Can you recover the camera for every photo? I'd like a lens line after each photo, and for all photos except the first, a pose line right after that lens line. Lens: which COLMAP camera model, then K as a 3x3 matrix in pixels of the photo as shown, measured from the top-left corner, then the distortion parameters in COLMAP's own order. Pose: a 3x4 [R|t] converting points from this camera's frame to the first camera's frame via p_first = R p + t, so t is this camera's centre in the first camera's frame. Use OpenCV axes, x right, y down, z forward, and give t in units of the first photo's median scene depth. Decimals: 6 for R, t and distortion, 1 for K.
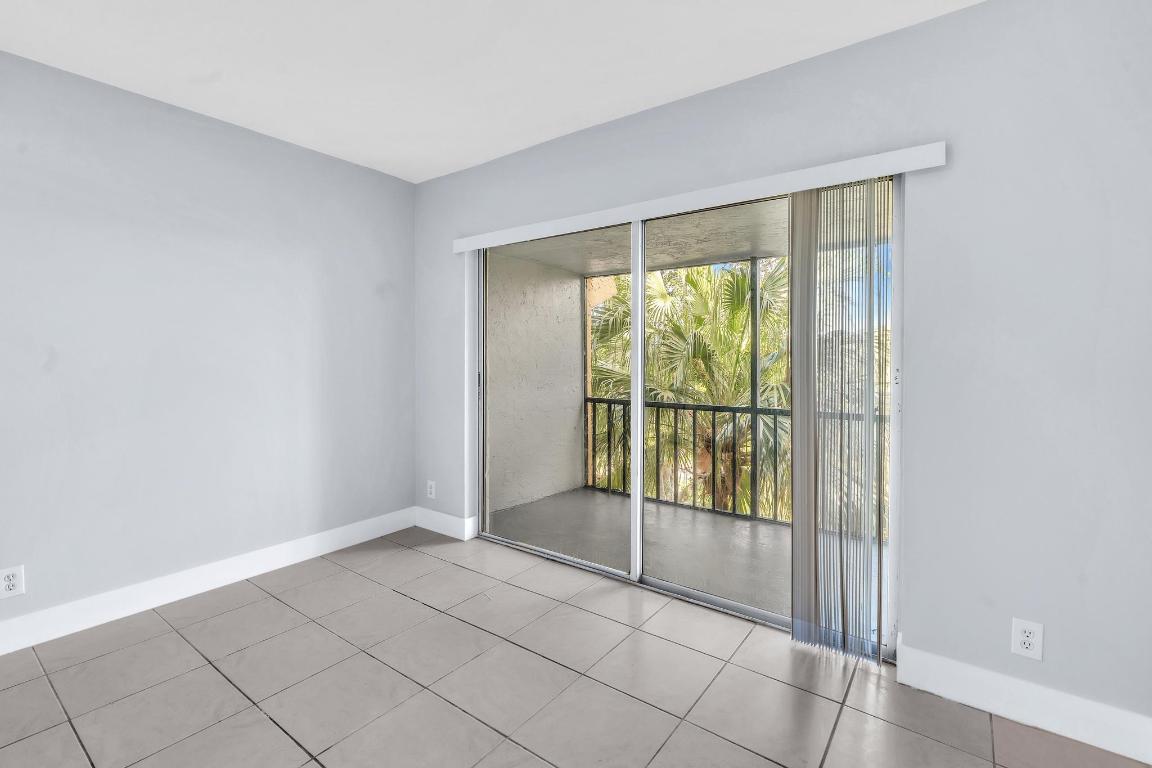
lens RADIAL K [[534.9, 0, 572.4], [0, 534.9, 355.3], [0, 0, 1]] dist [-0.008236, 0.002567]
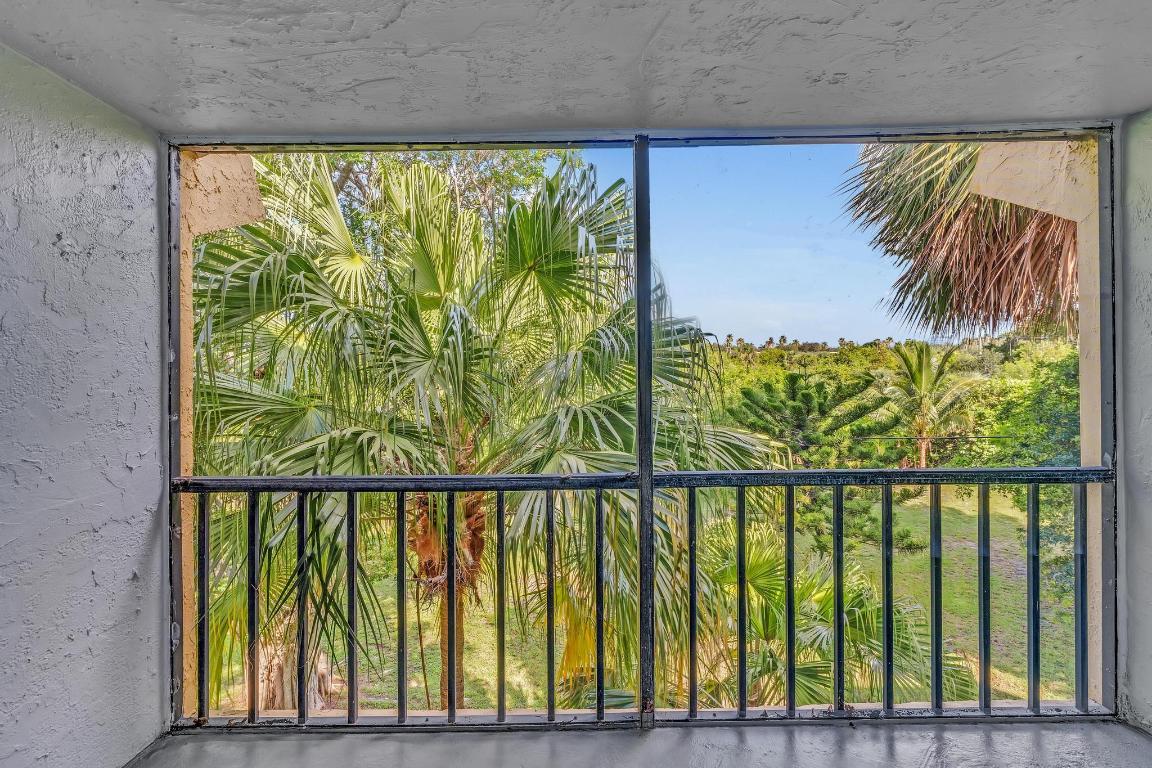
lens RADIAL K [[534.9, 0, 571.1], [0, 534.9, 353.4], [0, 0, 1]] dist [-0.008236, 0.002567]
pose [[0.800283, 0.003783, 0.599610, 0.028287], [0.000867, 0.999972, -0.007467, -0.003477], [-0.599621, 0.006496, 0.800258, 0.675293]]
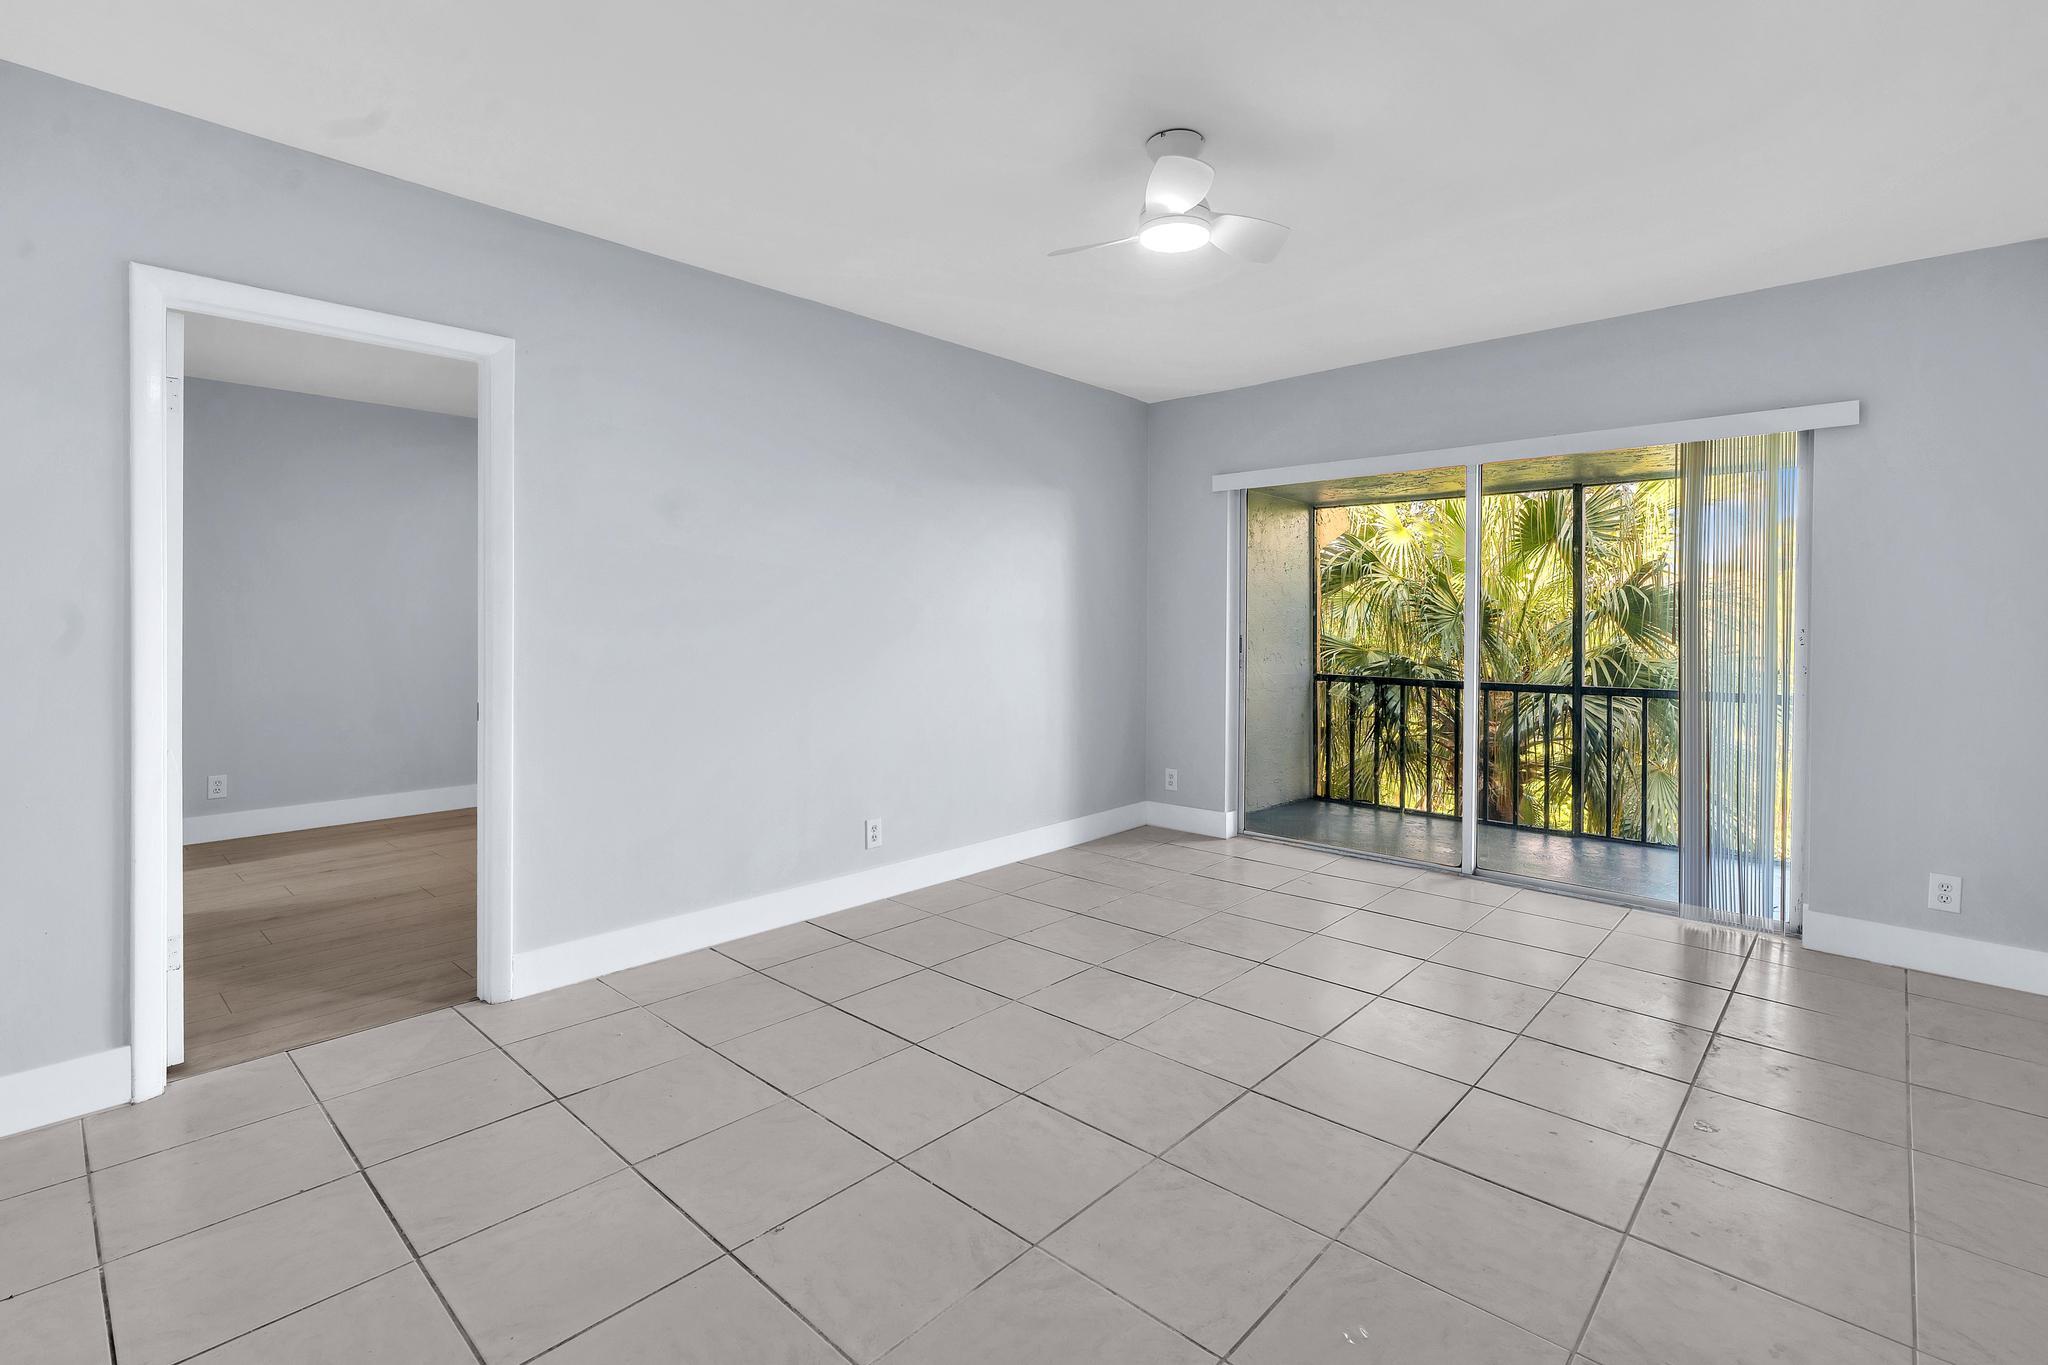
lens RADIAL K [[951.0, 0, 1016.8], [0, 951.0, 617.0], [0, 0, 1]] dist [-0.008236, 0.002567]
pose [[0.994015, 0.005617, -0.109096, -0.290286], [-0.005098, 0.999974, 0.005040, -0.002506], [0.109121, -0.004453, 0.994018, -0.399904]]
